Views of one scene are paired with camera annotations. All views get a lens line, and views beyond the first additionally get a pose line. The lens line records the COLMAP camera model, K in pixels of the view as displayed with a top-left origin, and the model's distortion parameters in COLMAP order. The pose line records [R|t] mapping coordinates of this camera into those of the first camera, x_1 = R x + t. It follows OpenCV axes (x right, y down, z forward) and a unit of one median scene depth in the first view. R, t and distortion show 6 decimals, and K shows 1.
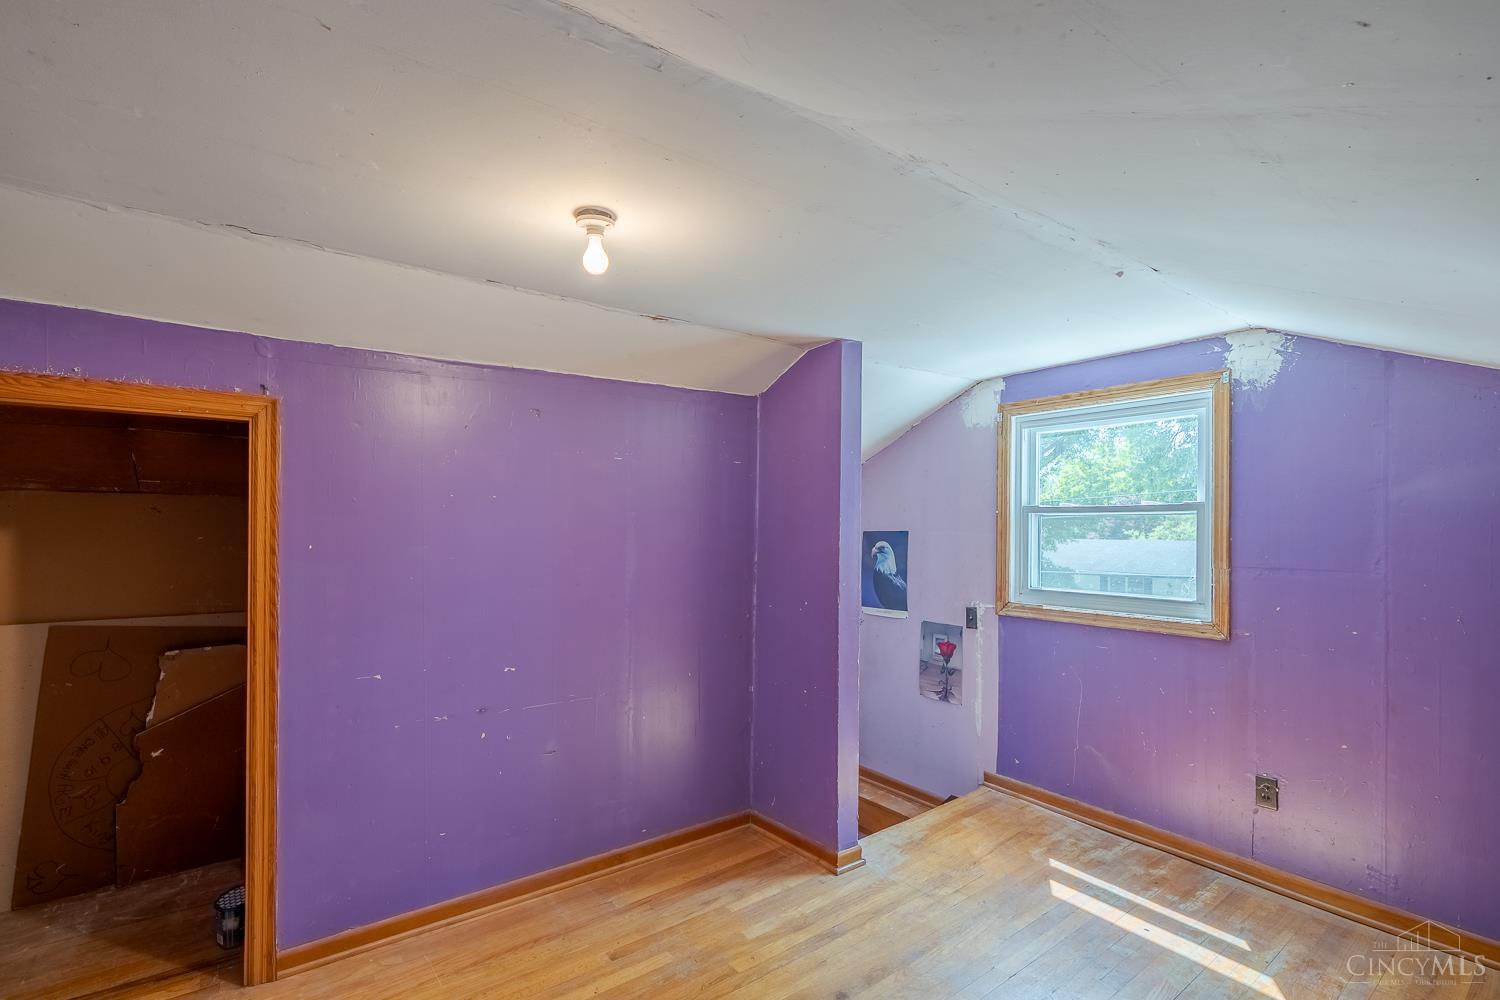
lens RADIAL K [[687.4, 0, 753.0], [0, 687.4, 533.0], [0, 0, 1]] dist [-0.000482, -0.000038]
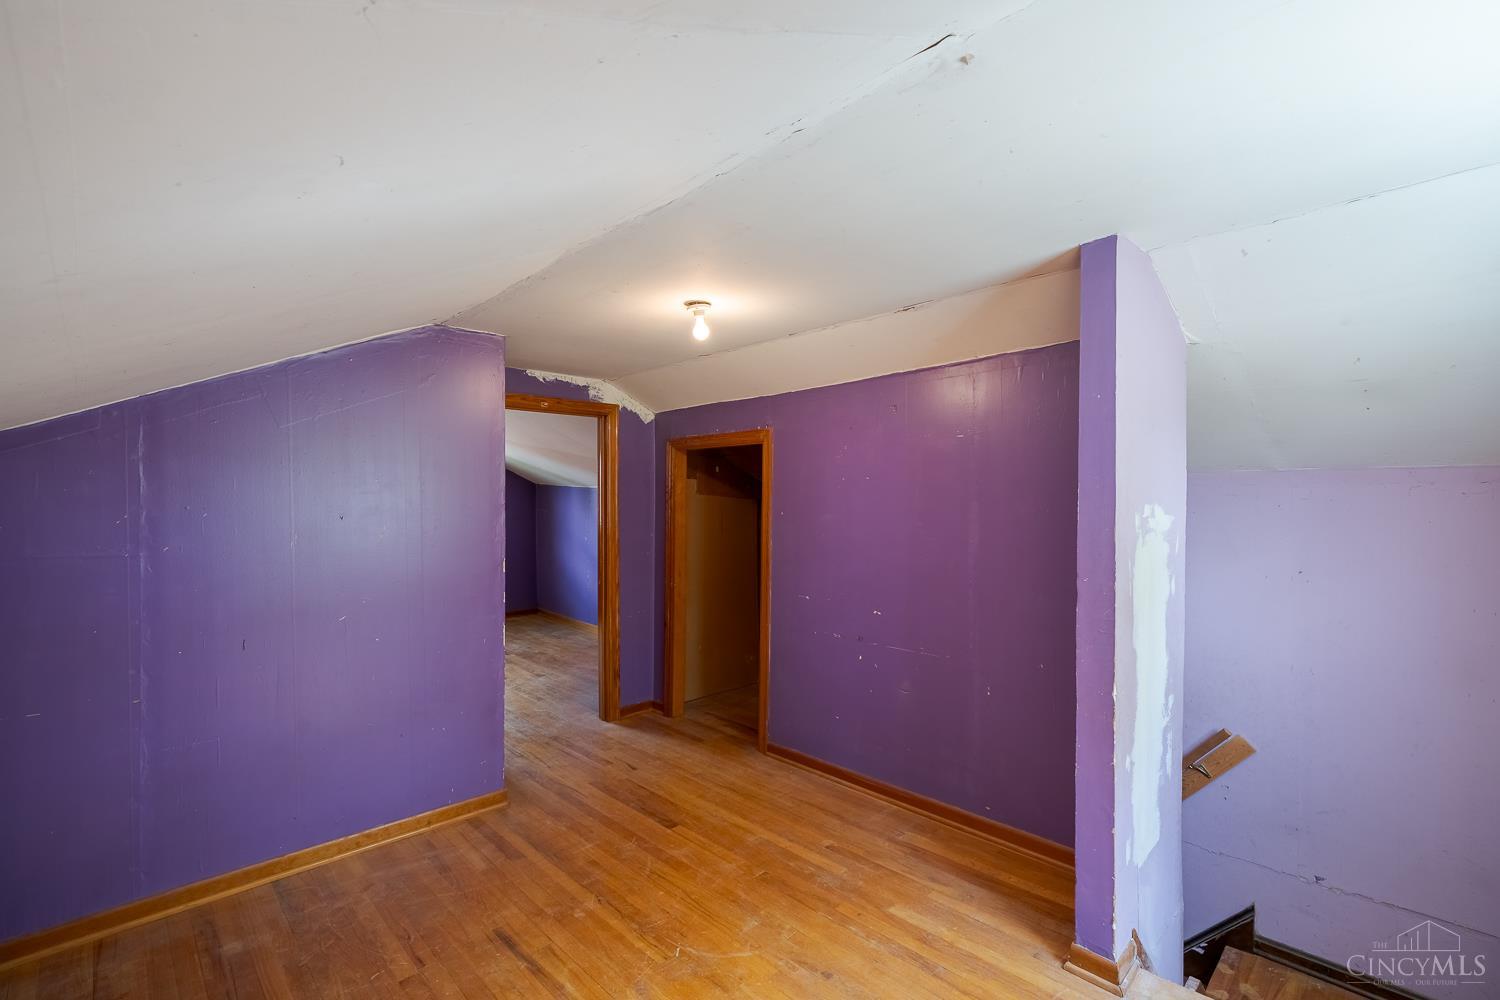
lens RADIAL K [[667.2, 0, 750.0], [0, 667.2, 500.0], [0, 0, 1]] dist [-0.000700, -0.000021]
pose [[0.135871, -0.000215, -0.990727, 0.923037], [-0.006418, 0.999979, -0.001097, -0.009313], [0.990706, 0.006507, 0.135866, 0.651667]]
